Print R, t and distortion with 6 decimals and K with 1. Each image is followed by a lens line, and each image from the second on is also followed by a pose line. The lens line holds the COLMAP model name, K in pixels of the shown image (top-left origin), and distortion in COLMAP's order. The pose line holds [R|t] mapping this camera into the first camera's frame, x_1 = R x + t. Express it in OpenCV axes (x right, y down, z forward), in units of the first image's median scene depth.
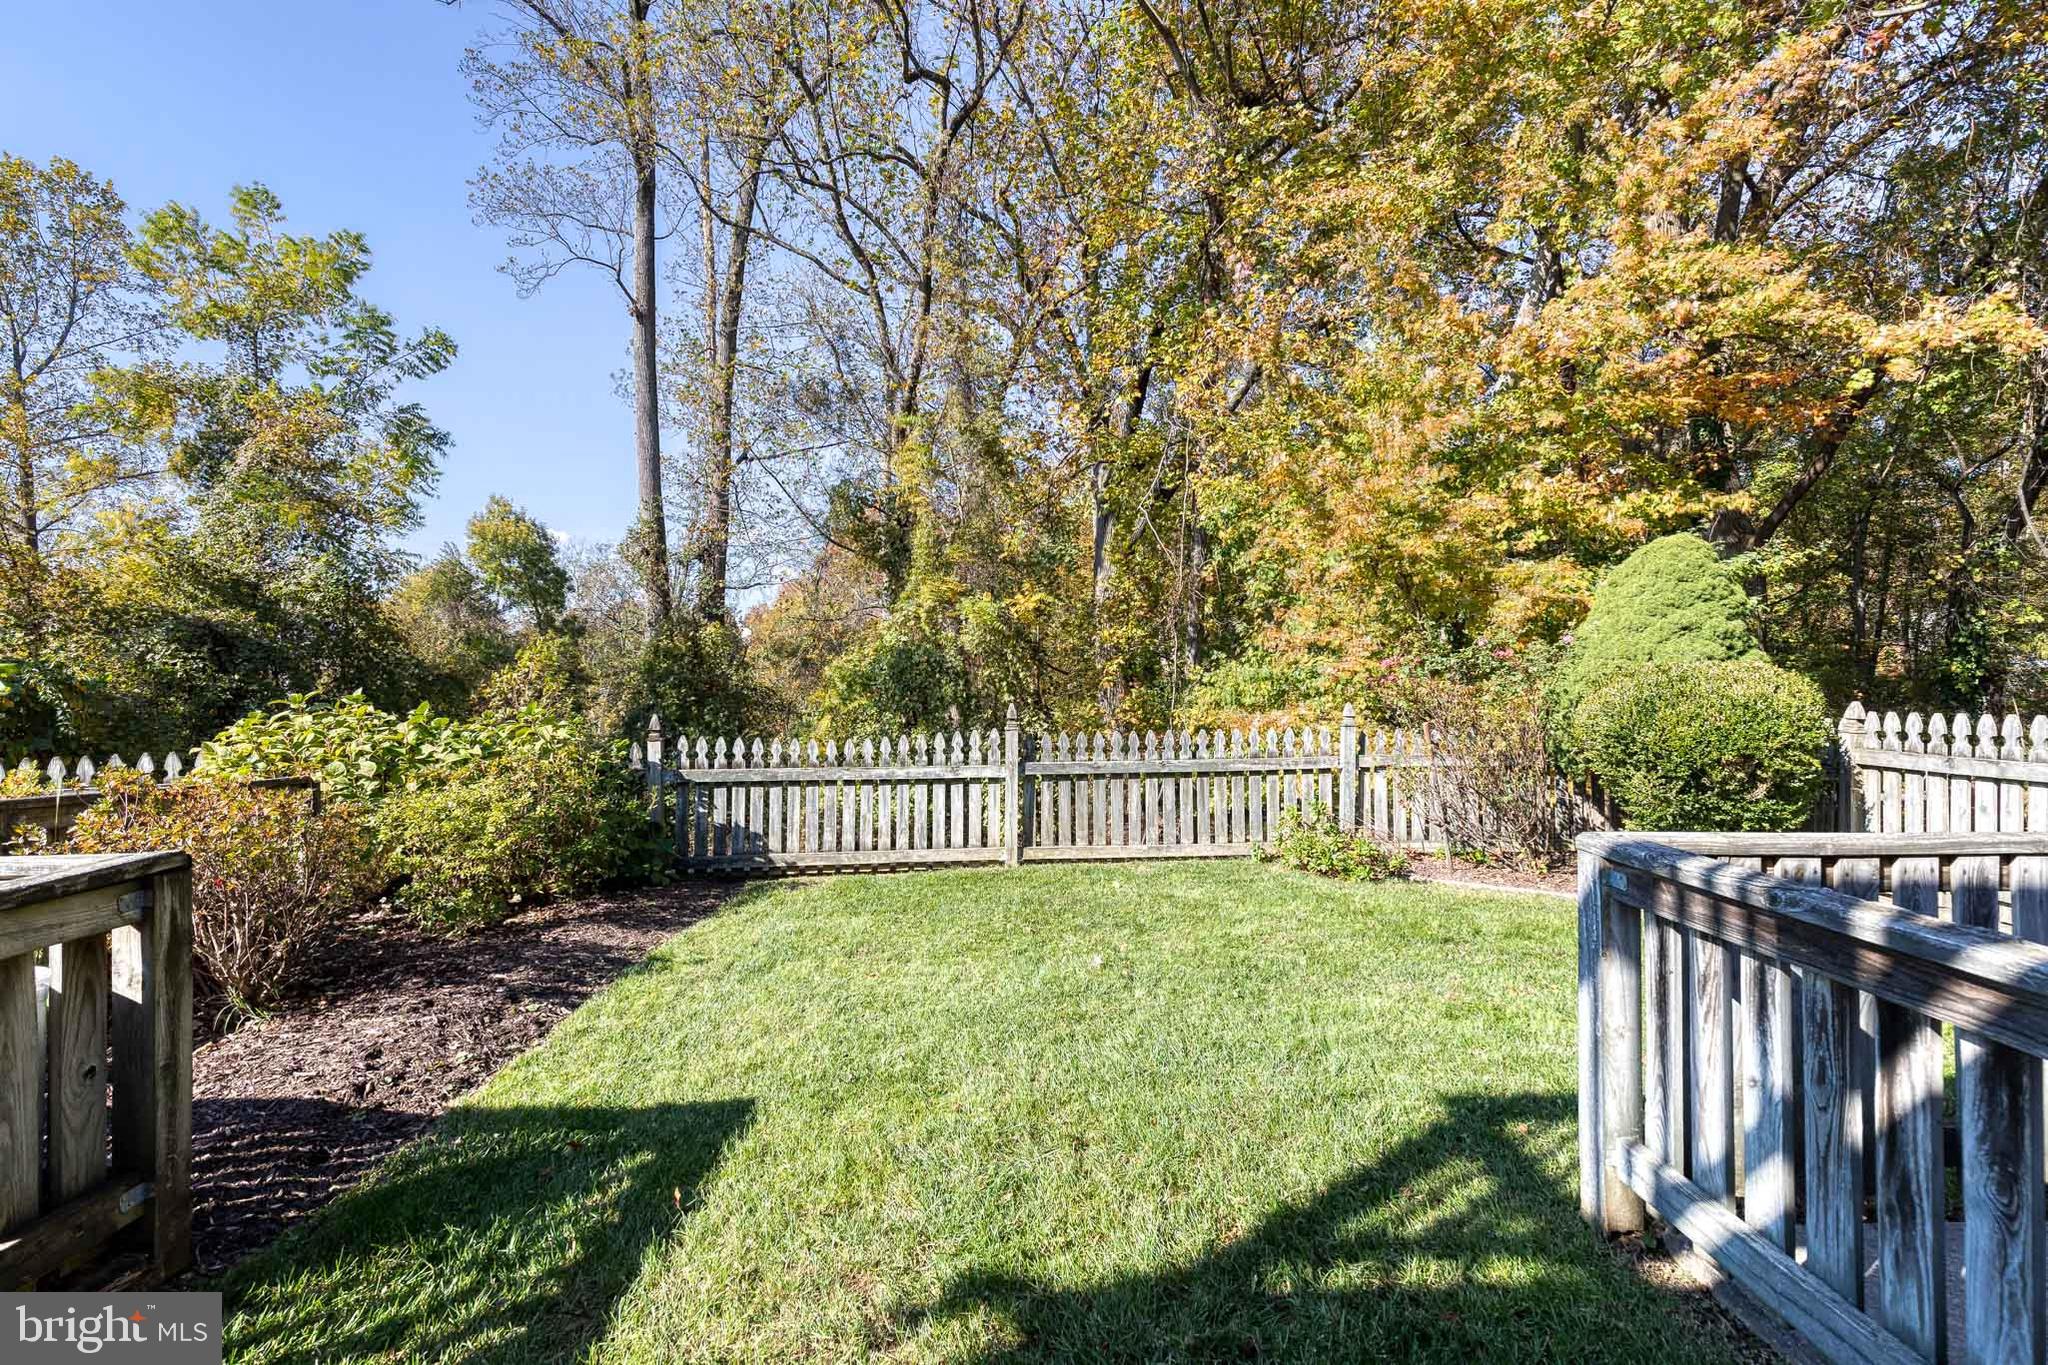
lens RADIAL K [[923.8, 0, 1052.2], [0, 923.8, 683.3], [0, 0, 1]] dist [0.014661, -0.003438]
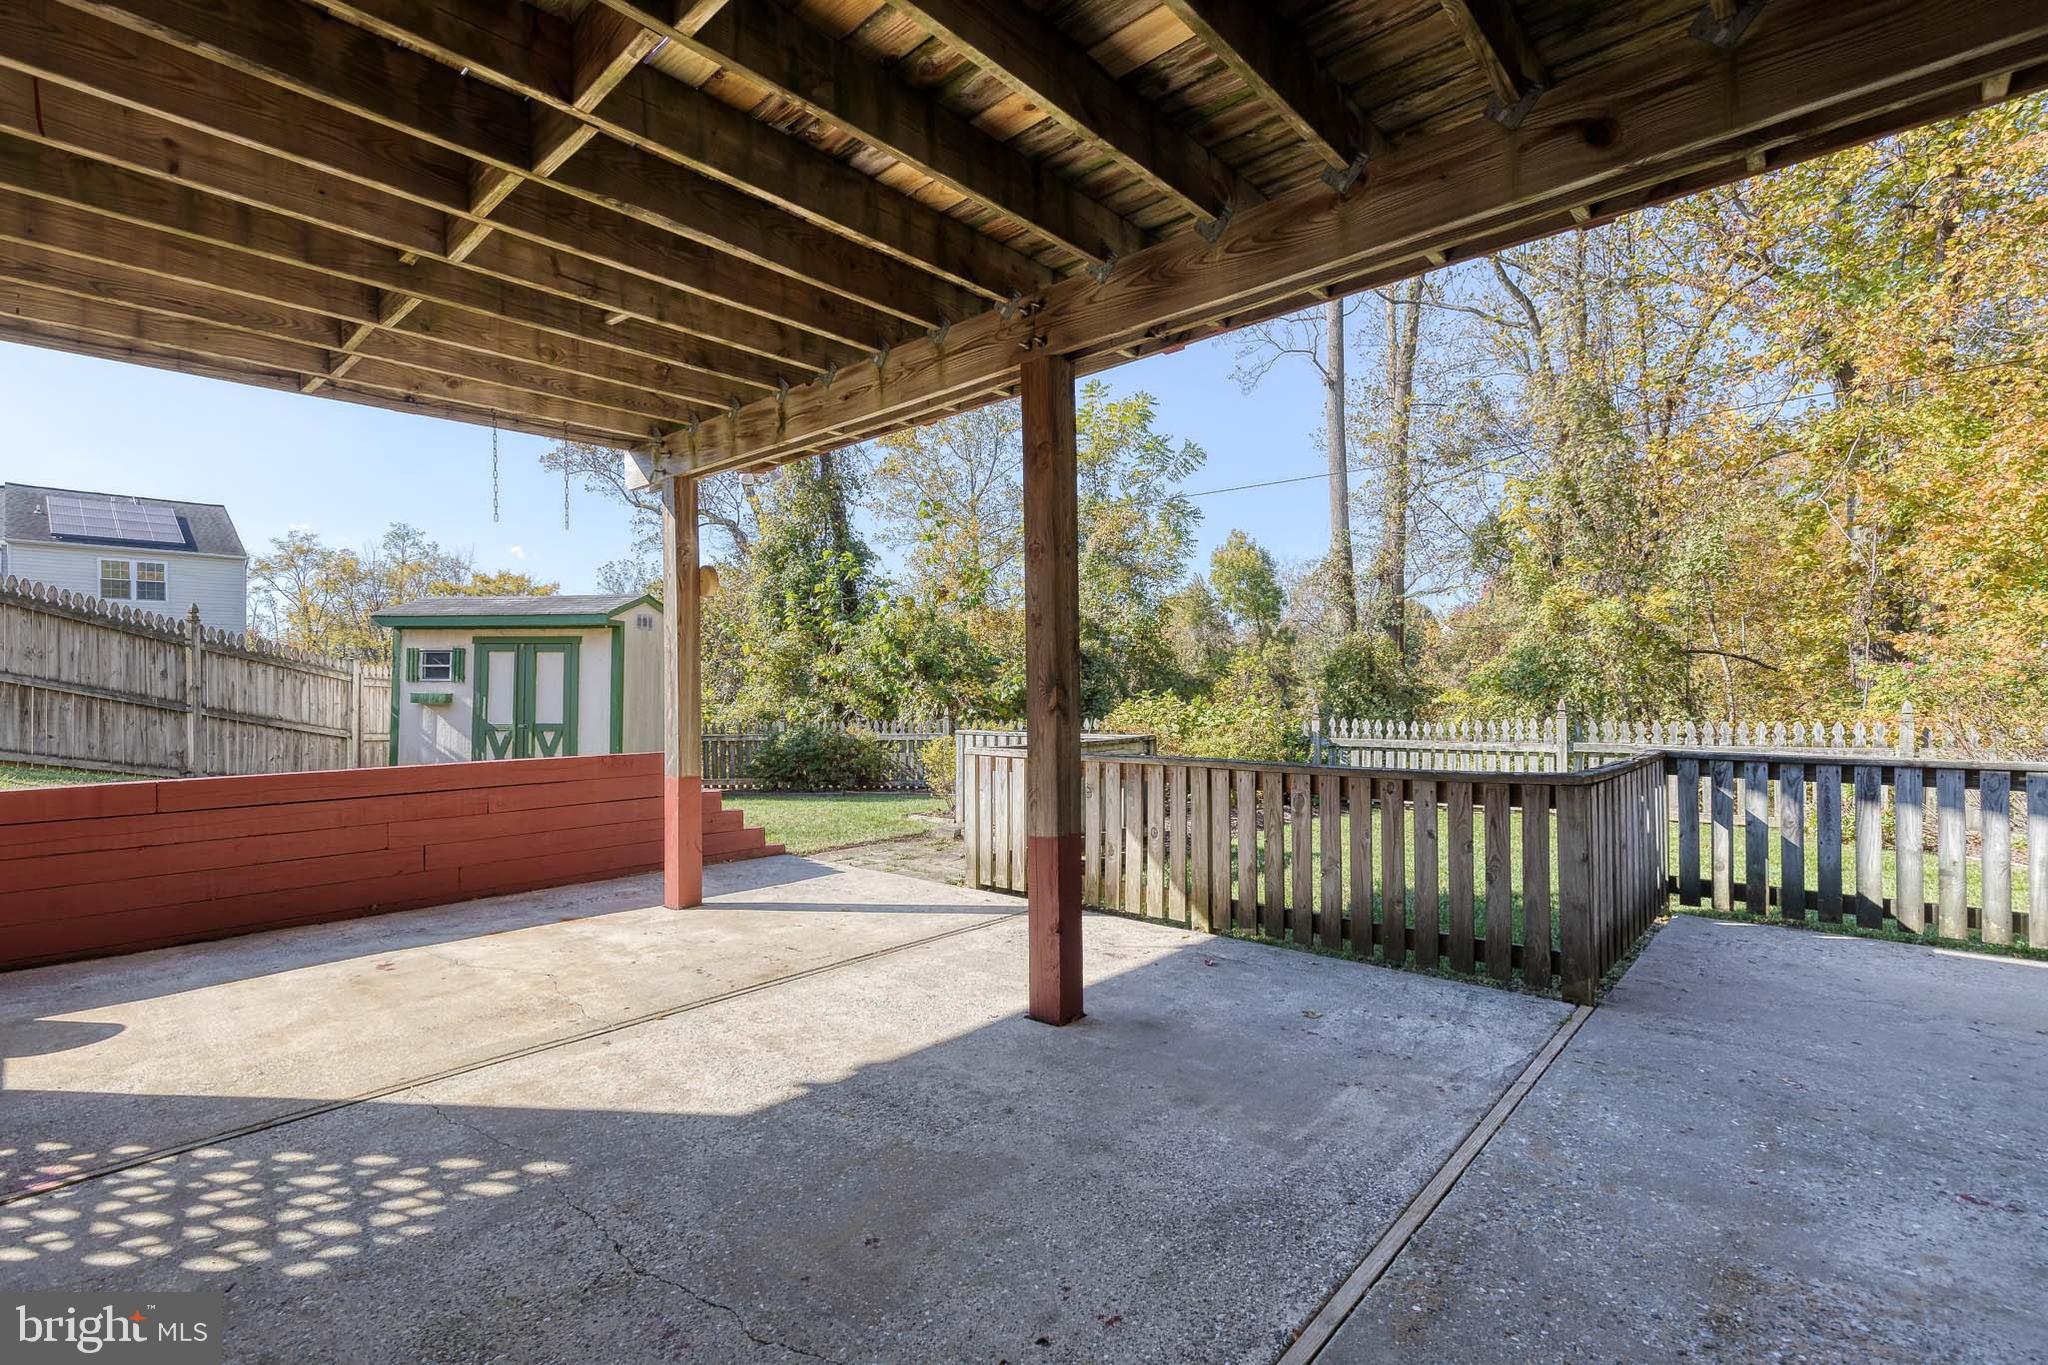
lens RADIAL K [[923.8, 0, 1033.5], [0, 923.8, 679.6], [0, 0, 1]] dist [0.014661, -0.003438]
pose [[0.734057, -0.007620, -0.679045, 0.301054], [0.002840, 0.999963, -0.008152, 0.002704], [0.679082, 0.004055, 0.734051, -0.516145]]
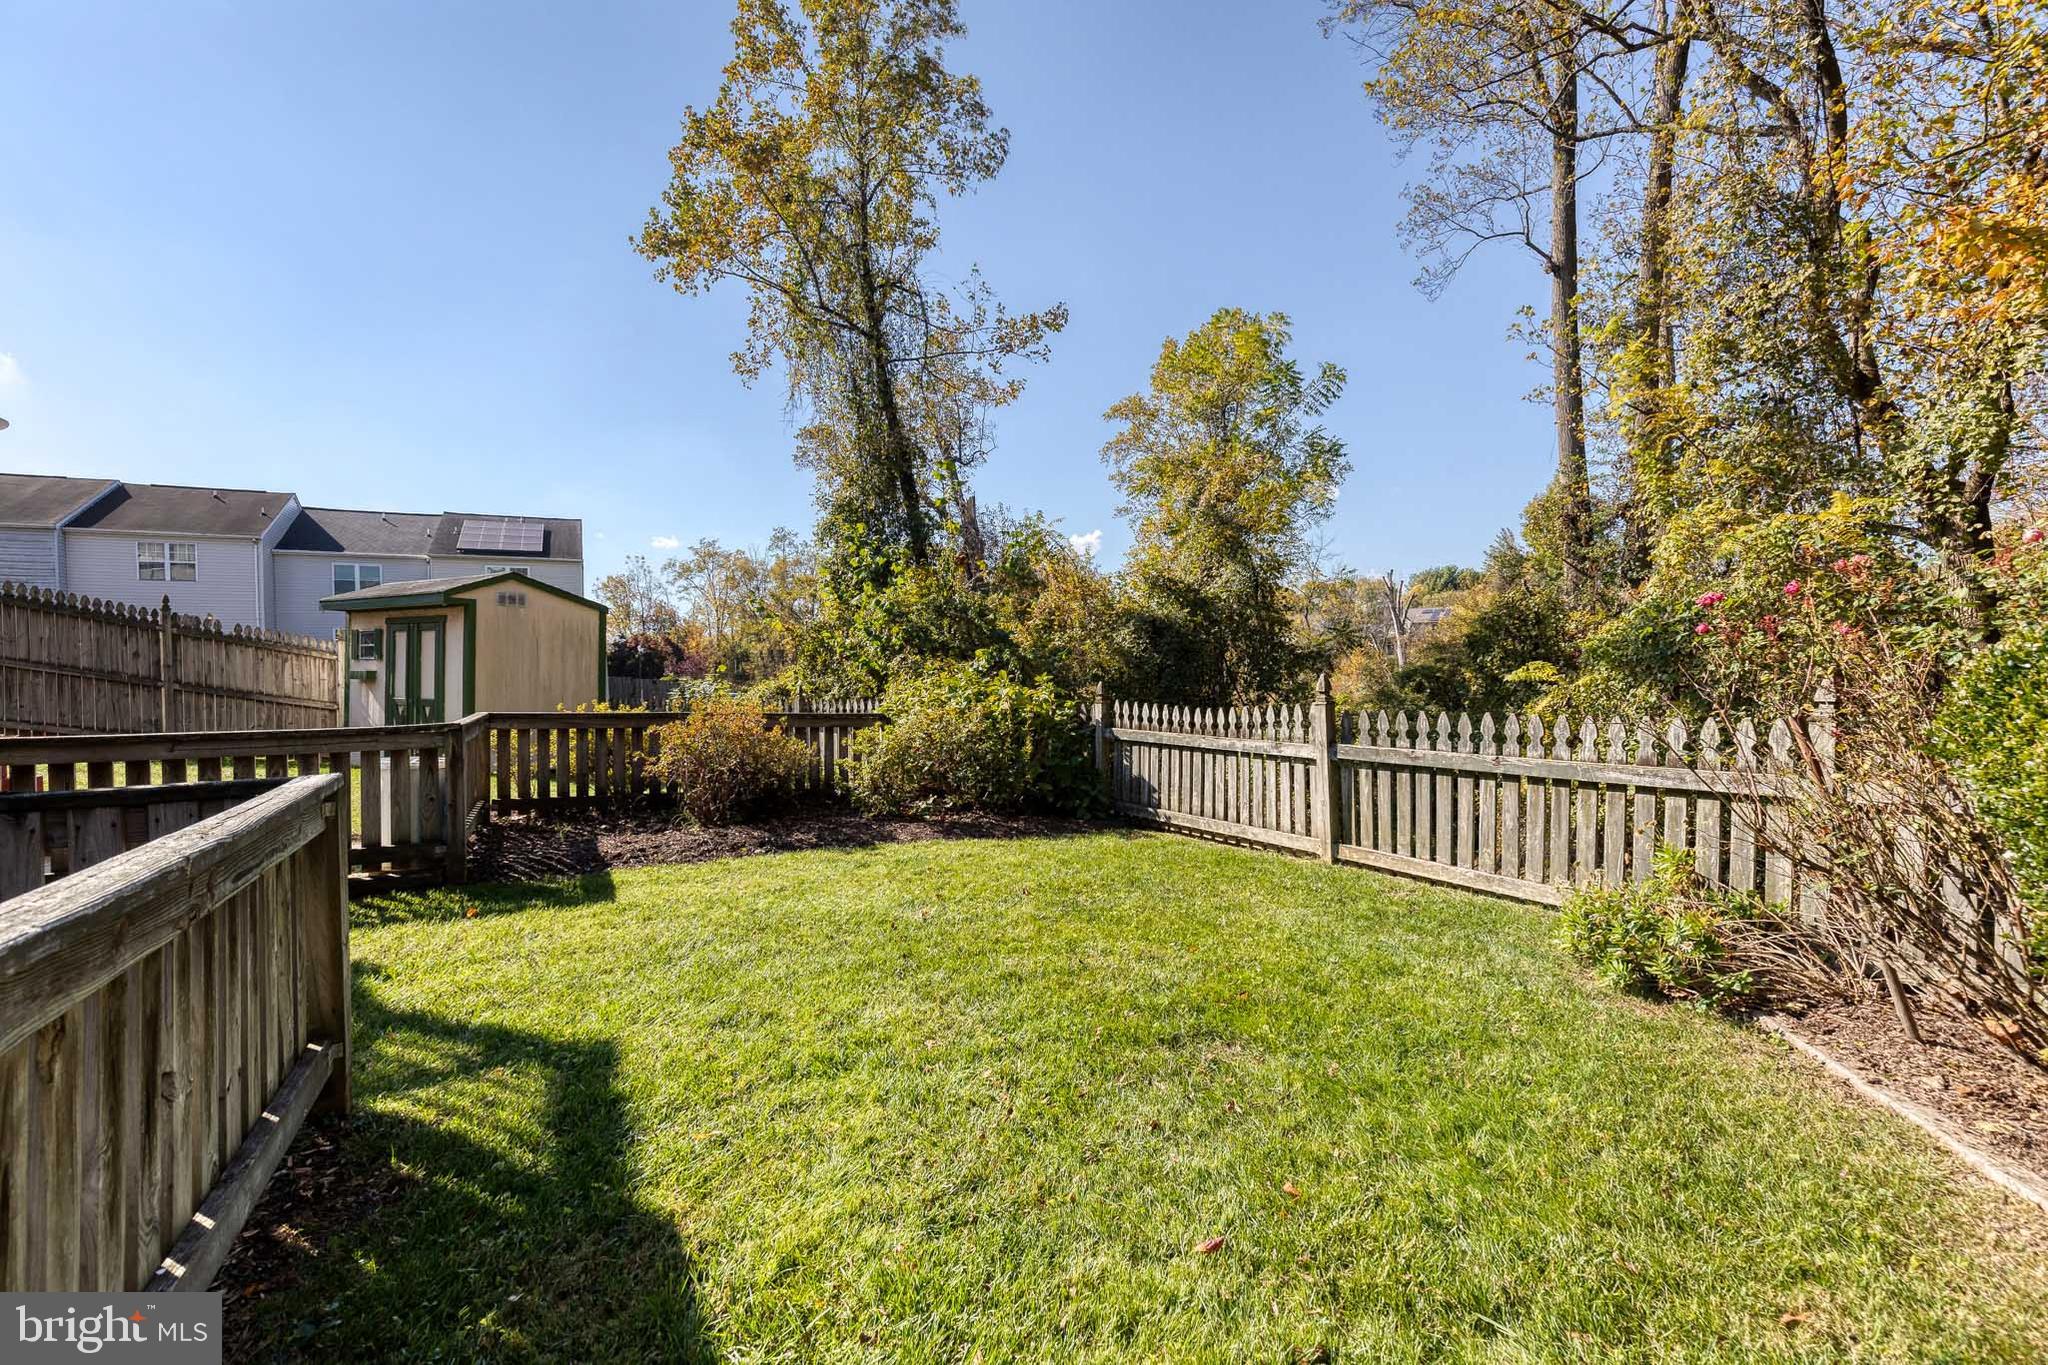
lens RADIAL K [[923.8, 0, 1040.5], [0, 923.8, 674.0], [0, 0, 1]] dist [0.014661, -0.003438]
pose [[0.433531, 0.003788, -0.901131, 0.598505], [0.006990, 0.999947, 0.007566, 0.013051], [0.901112, -0.009579, 0.433481, 0.378714]]
